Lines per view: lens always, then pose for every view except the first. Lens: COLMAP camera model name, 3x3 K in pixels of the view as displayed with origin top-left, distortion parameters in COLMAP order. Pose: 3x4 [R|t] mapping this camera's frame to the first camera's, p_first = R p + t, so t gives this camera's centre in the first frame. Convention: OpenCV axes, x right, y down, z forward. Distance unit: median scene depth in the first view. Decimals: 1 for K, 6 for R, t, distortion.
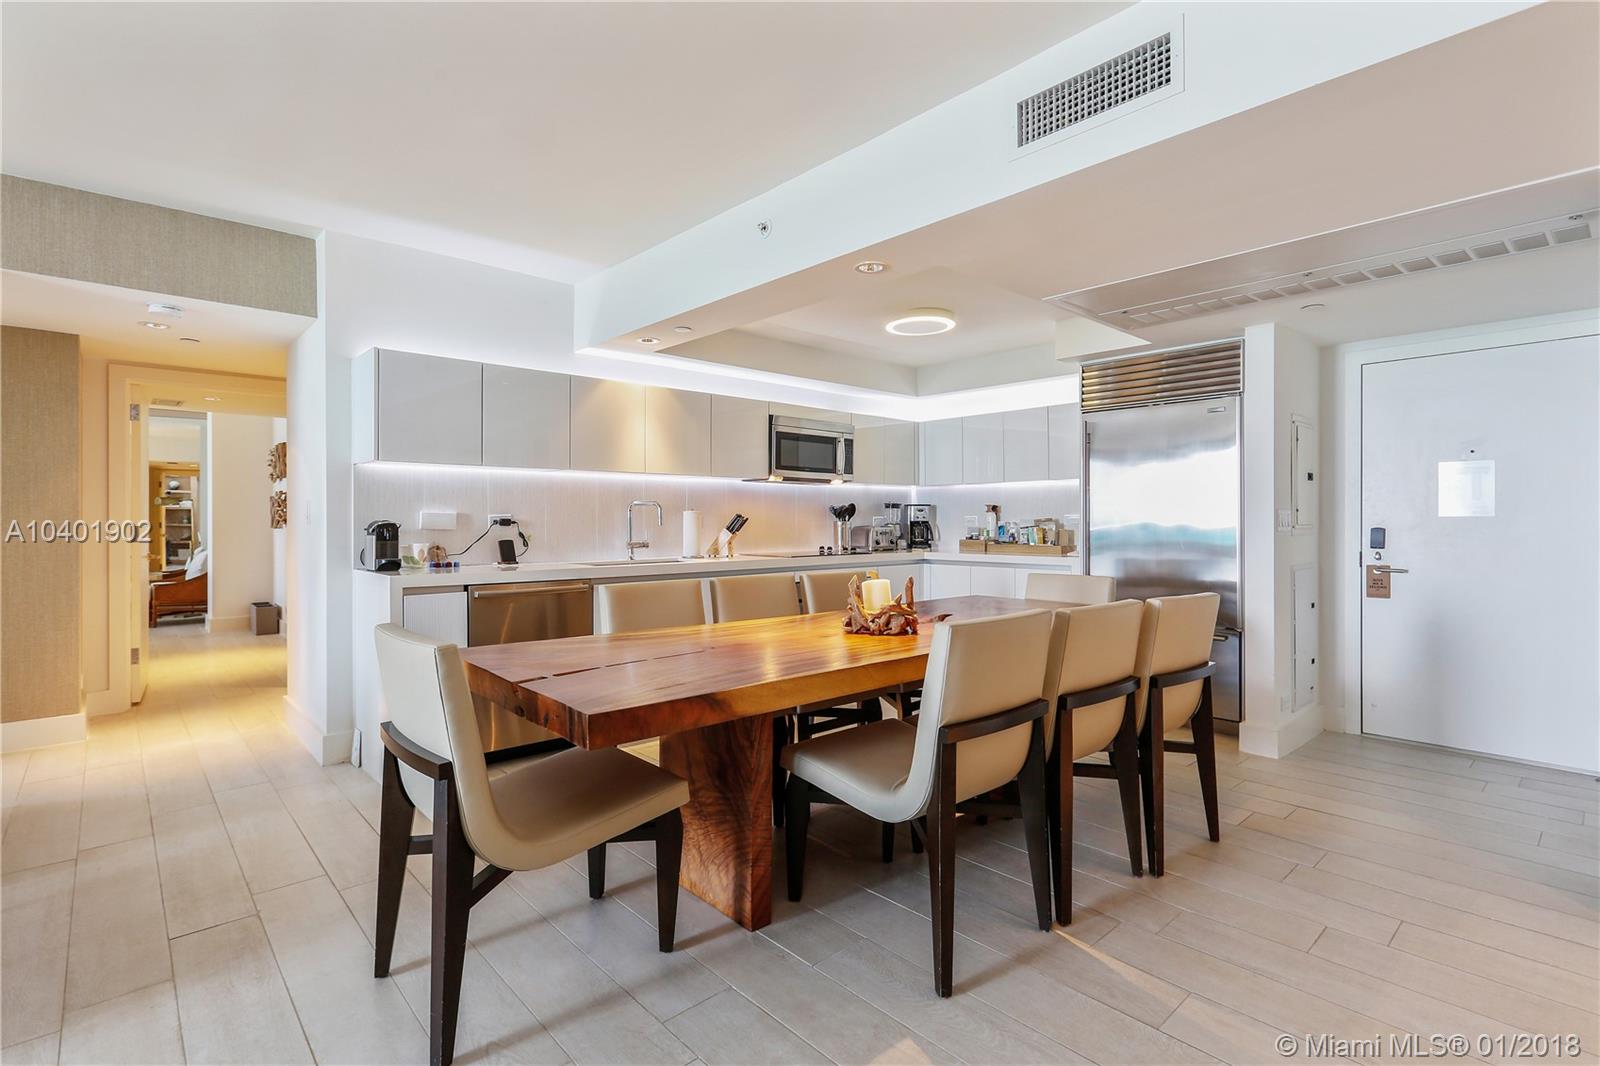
lens RADIAL K [[762.8, 0, 798.1], [0, 762.8, 526.2], [0, 0, 1]] dist [0.000459, 0.000043]
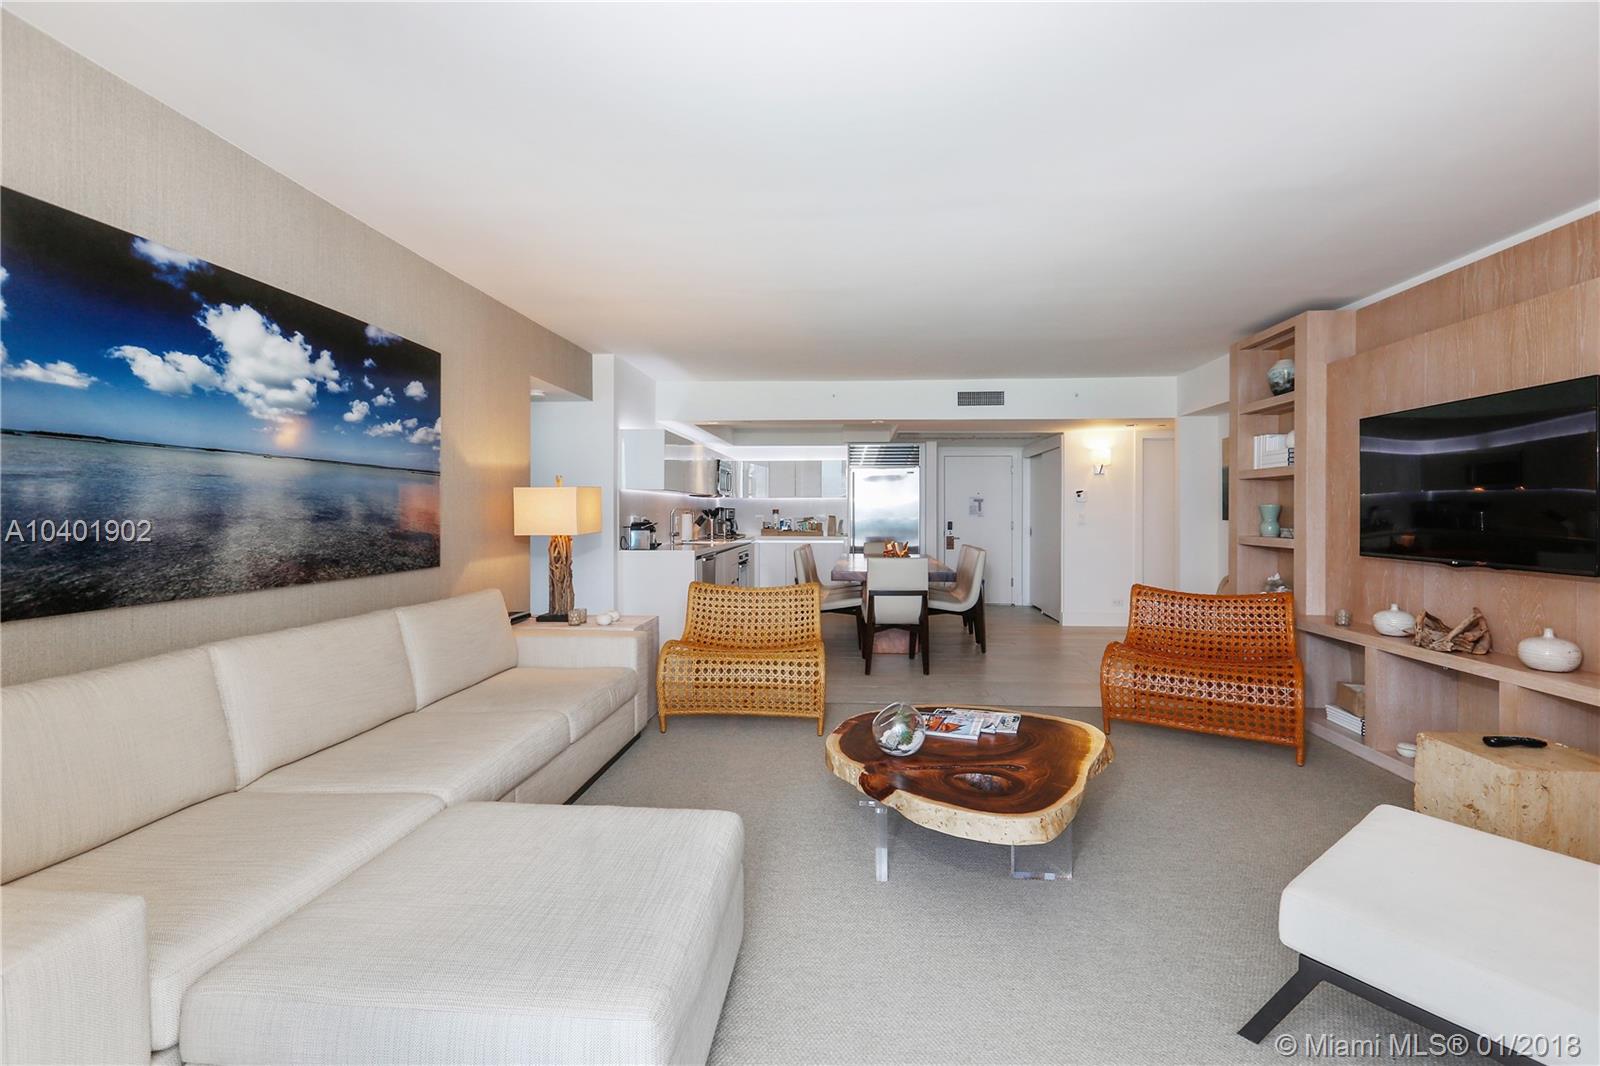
lens RADIAL K [[731.8, 0, 802.7], [0, 731.8, 526.2], [0, 0, 1]] dist [0.017445, 0.002280]
pose [[0.733480, -0.009267, 0.679648, -1.254984], [0.003415, 0.999945, 0.009949, -0.008193], [-0.679703, -0.004977, 0.733471, -0.457671]]
